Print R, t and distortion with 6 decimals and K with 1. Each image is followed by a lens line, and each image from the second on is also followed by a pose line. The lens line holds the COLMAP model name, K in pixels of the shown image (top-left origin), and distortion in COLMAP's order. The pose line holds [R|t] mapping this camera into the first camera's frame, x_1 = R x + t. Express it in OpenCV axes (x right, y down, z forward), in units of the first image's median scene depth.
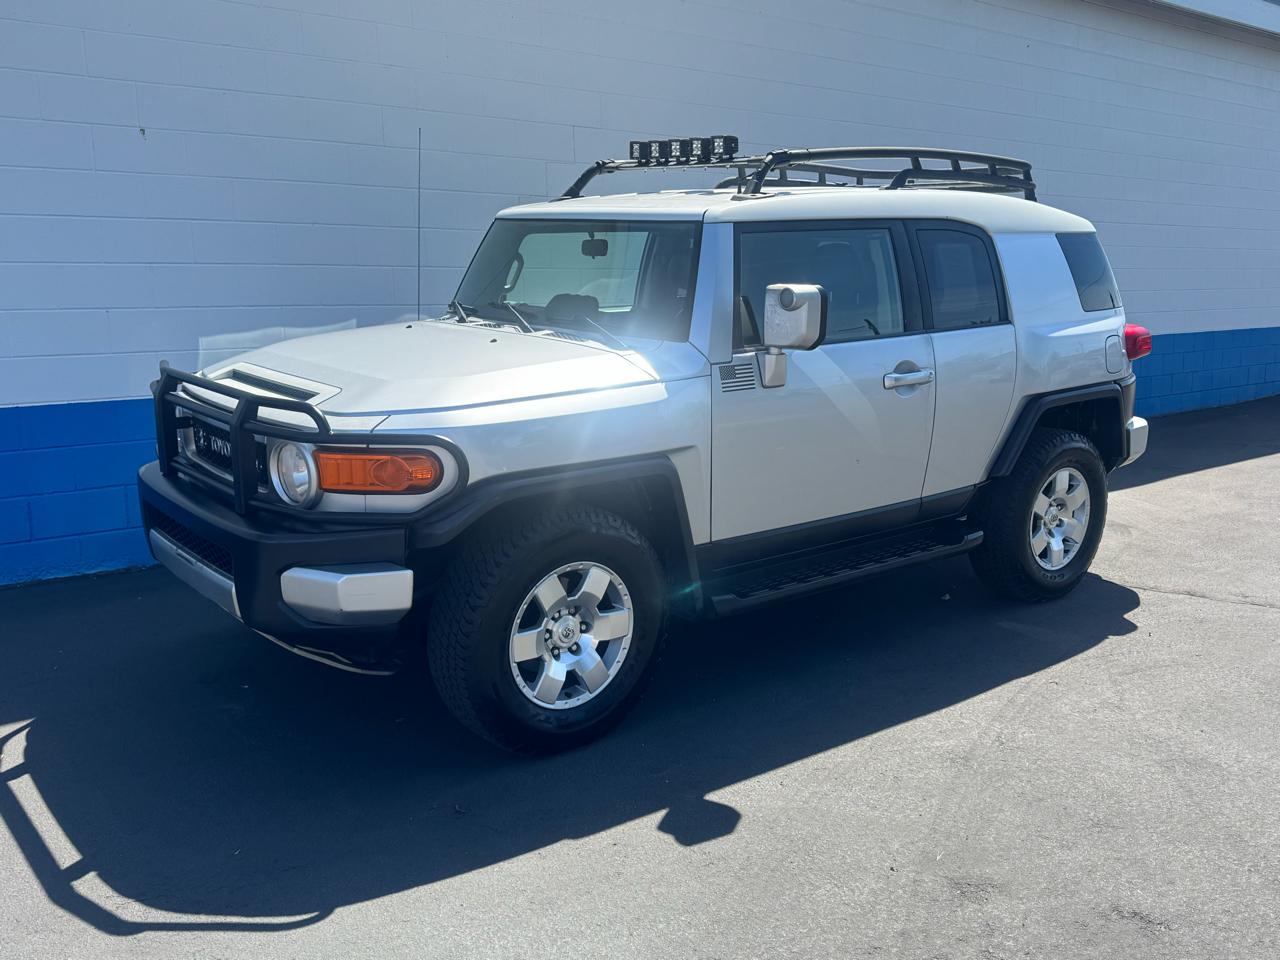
lens RADIAL K [[1113.0, 0, 640.0], [0, 1113.0, 480.0], [0, 0, 1]] dist [0.162225, -0.321972]
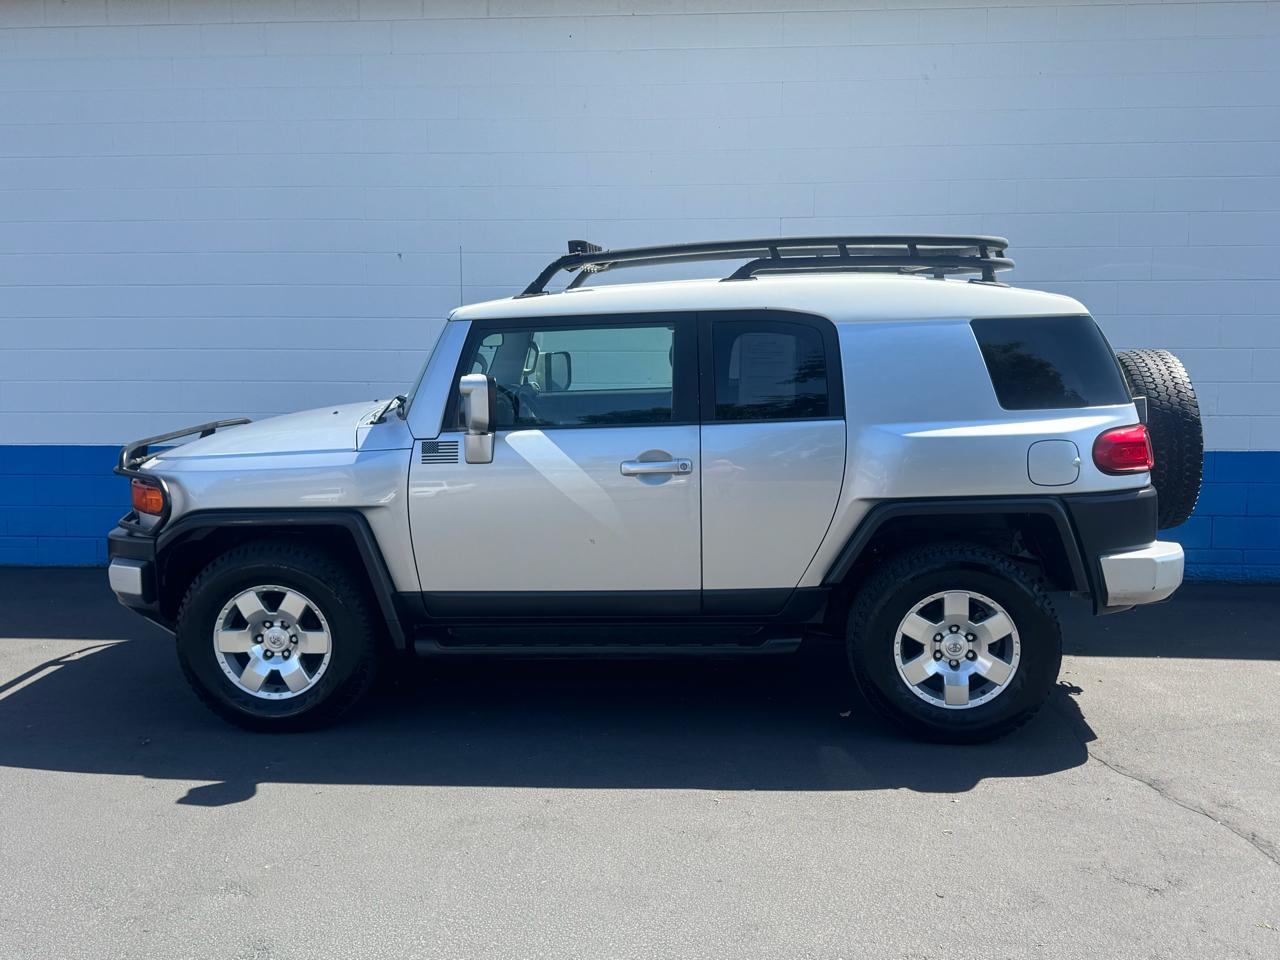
lens RADIAL K [[1113.0, 0, 640.0], [0, 1113.0, 480.0], [0, 0, 1]] dist [0.162225, -0.321972]
pose [[0.752765, 0.078913, -0.653542, 0.890281], [-0.118795, 0.992774, -0.016956, -0.060372], [0.647482, 0.090401, 0.756700, 0.225817]]
